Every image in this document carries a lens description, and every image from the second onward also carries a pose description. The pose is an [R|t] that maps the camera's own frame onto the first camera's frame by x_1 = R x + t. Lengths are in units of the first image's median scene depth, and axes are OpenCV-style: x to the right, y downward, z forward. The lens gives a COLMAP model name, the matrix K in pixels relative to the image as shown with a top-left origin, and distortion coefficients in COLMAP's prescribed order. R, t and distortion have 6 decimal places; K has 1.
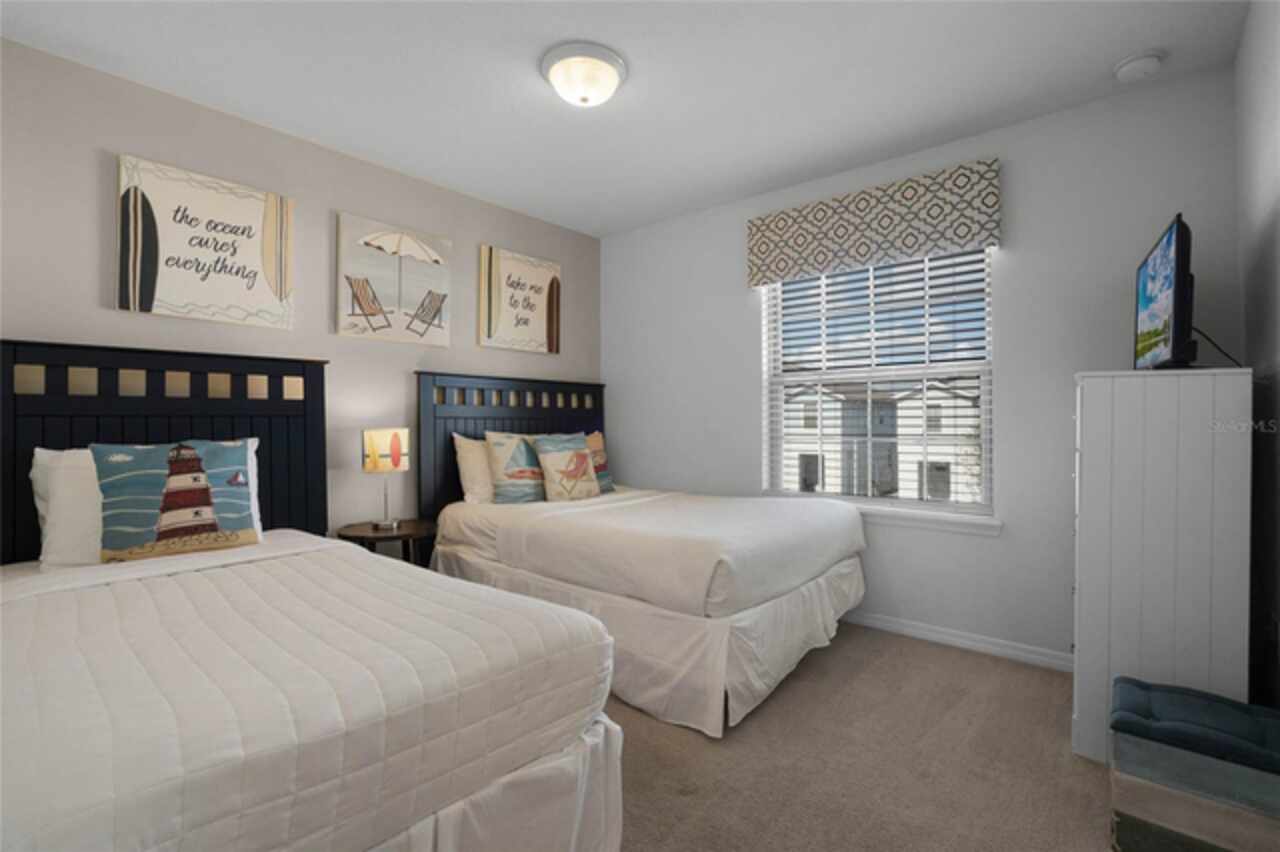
lens RADIAL K [[607.4, 0, 642.6], [0, 607.4, 418.6], [0, 0, 1]] dist [0.000993, 0.000077]
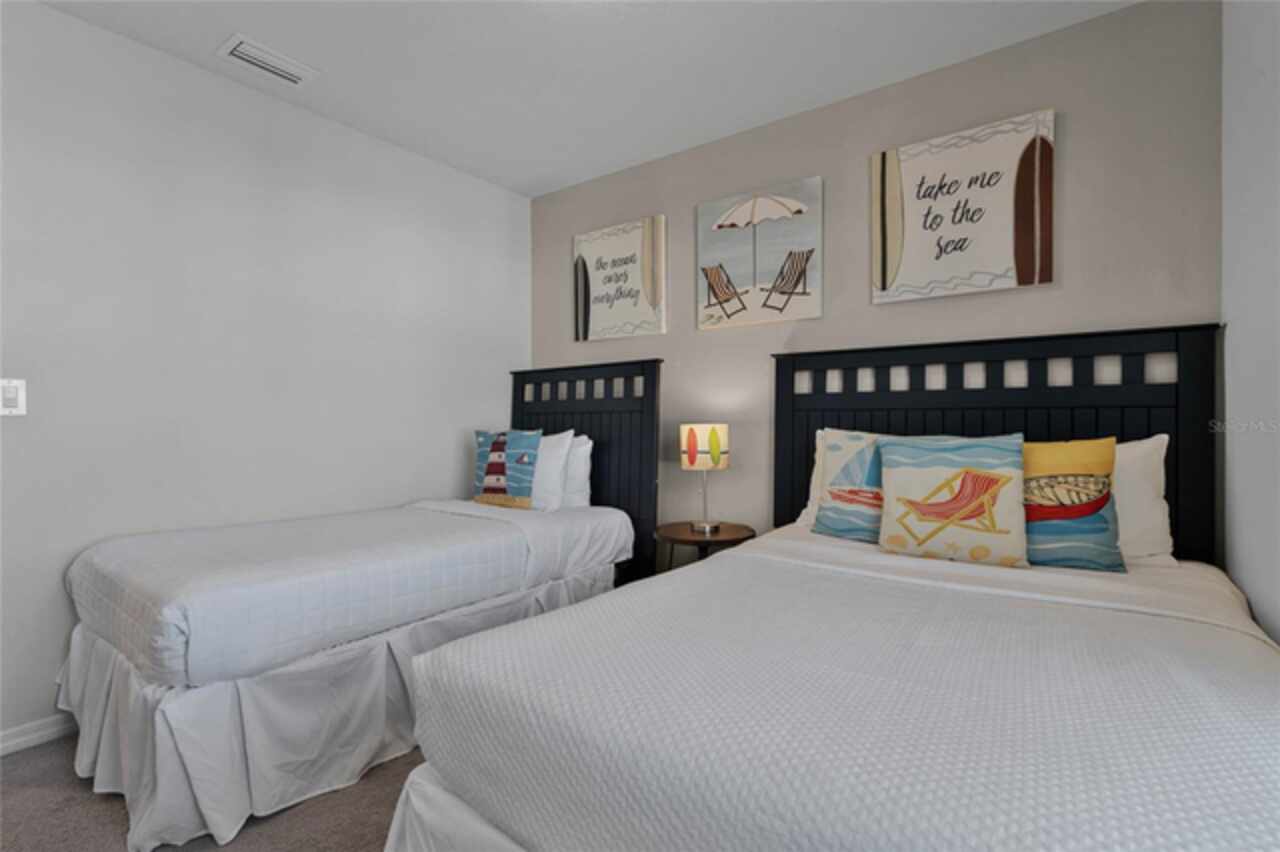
lens RADIAL K [[616.9, 0, 640.0], [0, 616.9, 426.0], [0, 0, 1]] dist [0.001620, 0.000110]
pose [[0.036047, 0.015052, -0.999237, 0.483626], [0.011547, 0.999814, 0.015477, 0.004562], [0.999283, -0.012097, 0.035867, 0.808713]]
